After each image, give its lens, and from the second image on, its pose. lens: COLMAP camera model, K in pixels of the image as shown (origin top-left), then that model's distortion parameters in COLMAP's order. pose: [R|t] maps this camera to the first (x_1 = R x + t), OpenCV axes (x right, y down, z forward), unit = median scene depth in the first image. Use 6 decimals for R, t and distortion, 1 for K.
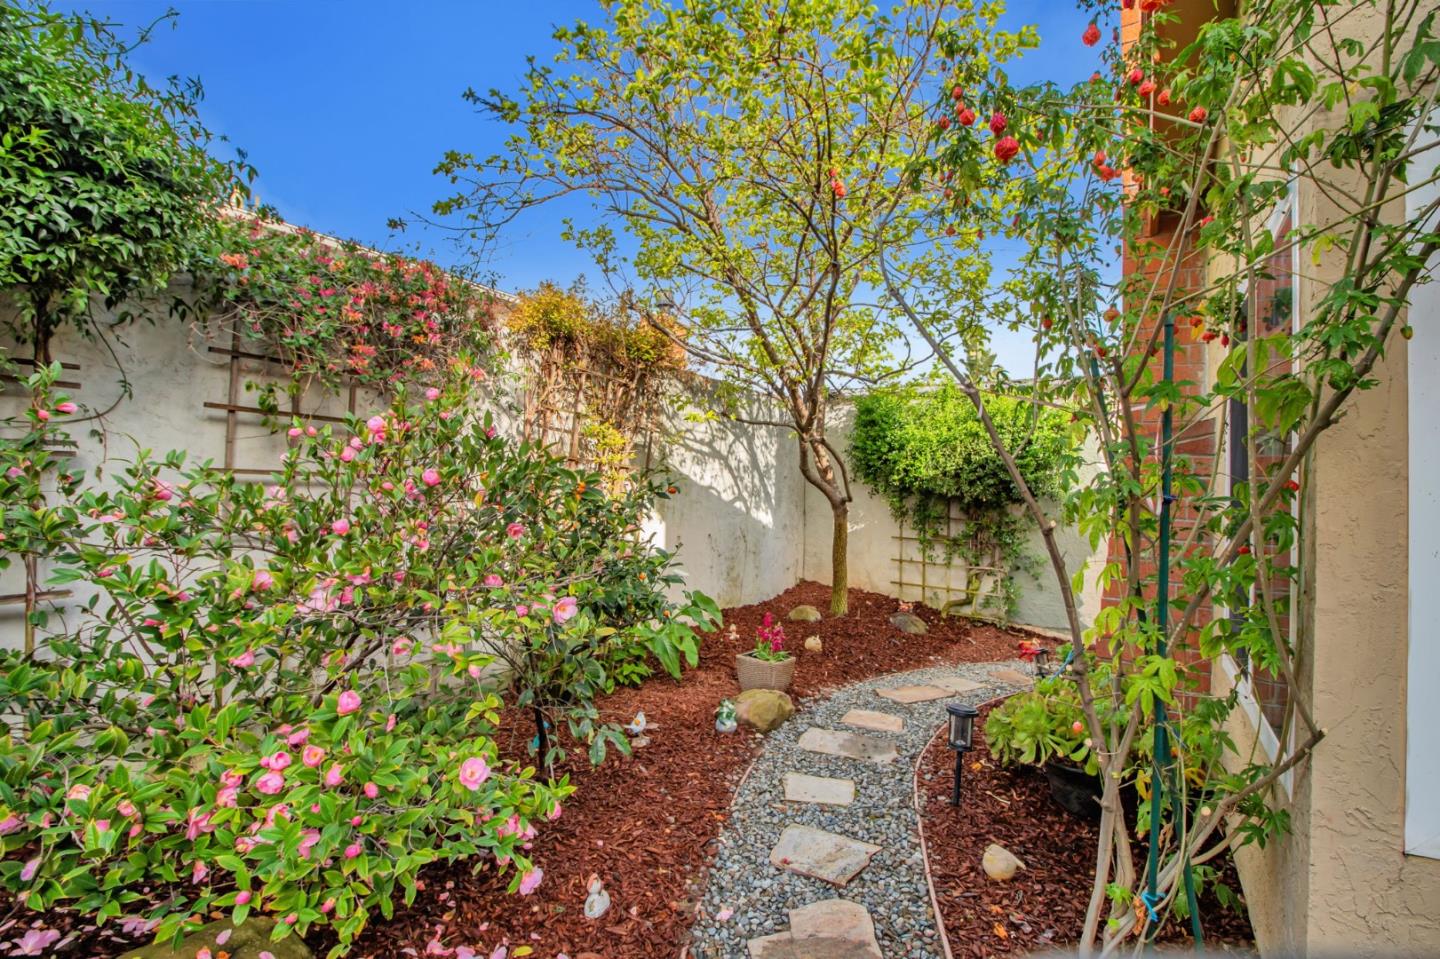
lens RADIAL K [[671.7, 0, 718.6], [0, 671.7, 493.9], [0, 0, 1]] dist [-0.020654, -0.000818]
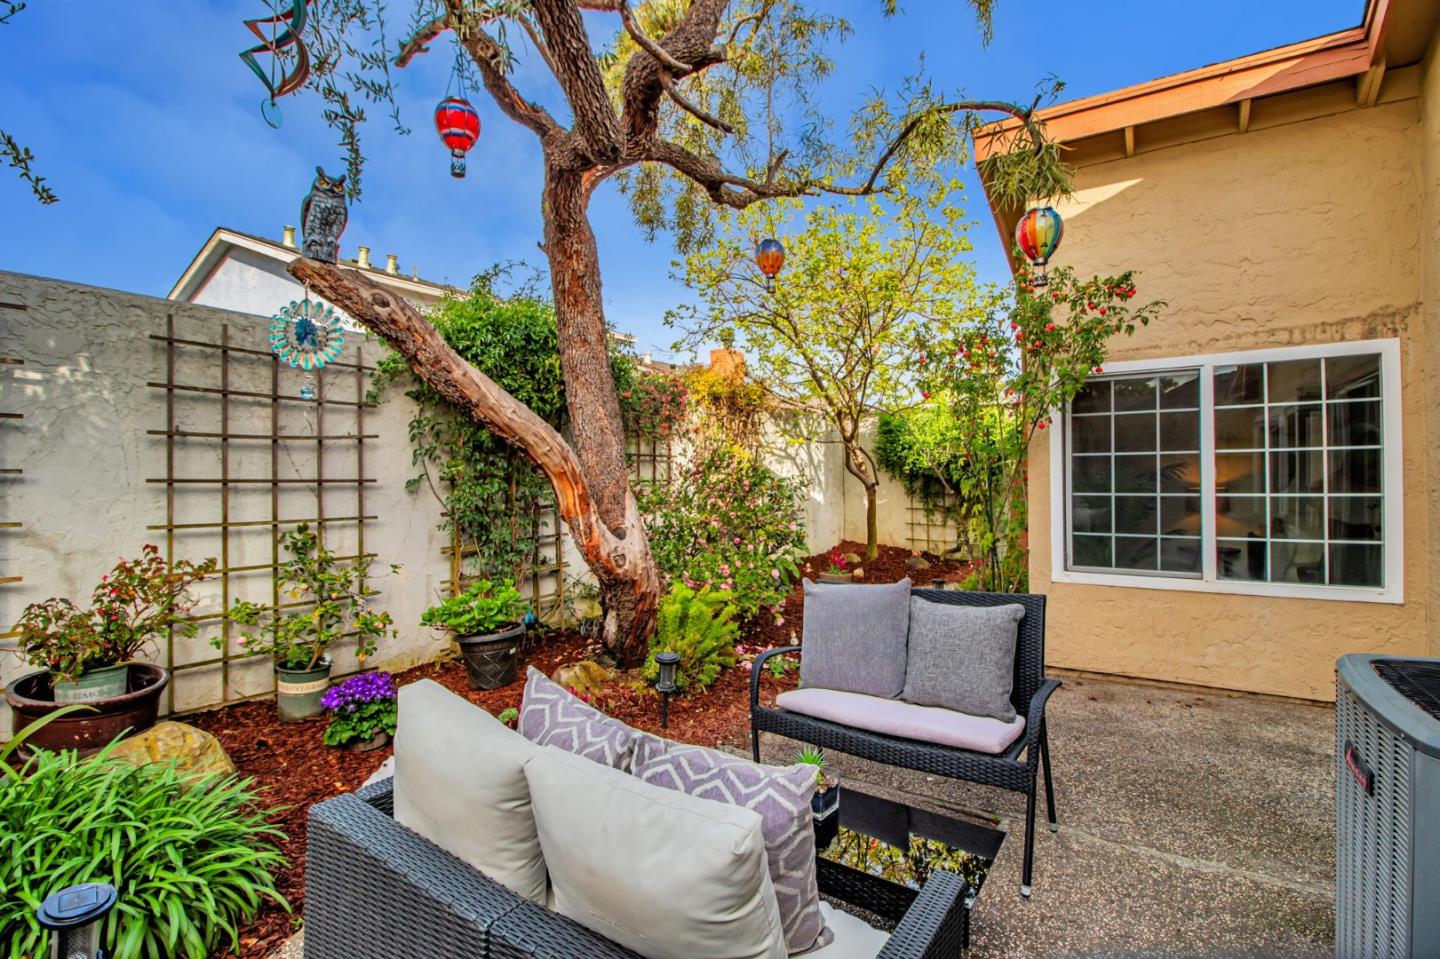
lens RADIAL K [[671.7, 0, 725.3], [0, 671.7, 472.8], [0, 0, 1]] dist [-0.020654, -0.000818]
pose [[0.999476, -0.028680, -0.015006, -0.121040], [0.028577, 0.999567, -0.007046, -0.014724], [0.015201, 0.006614, 0.999863, -0.511331]]
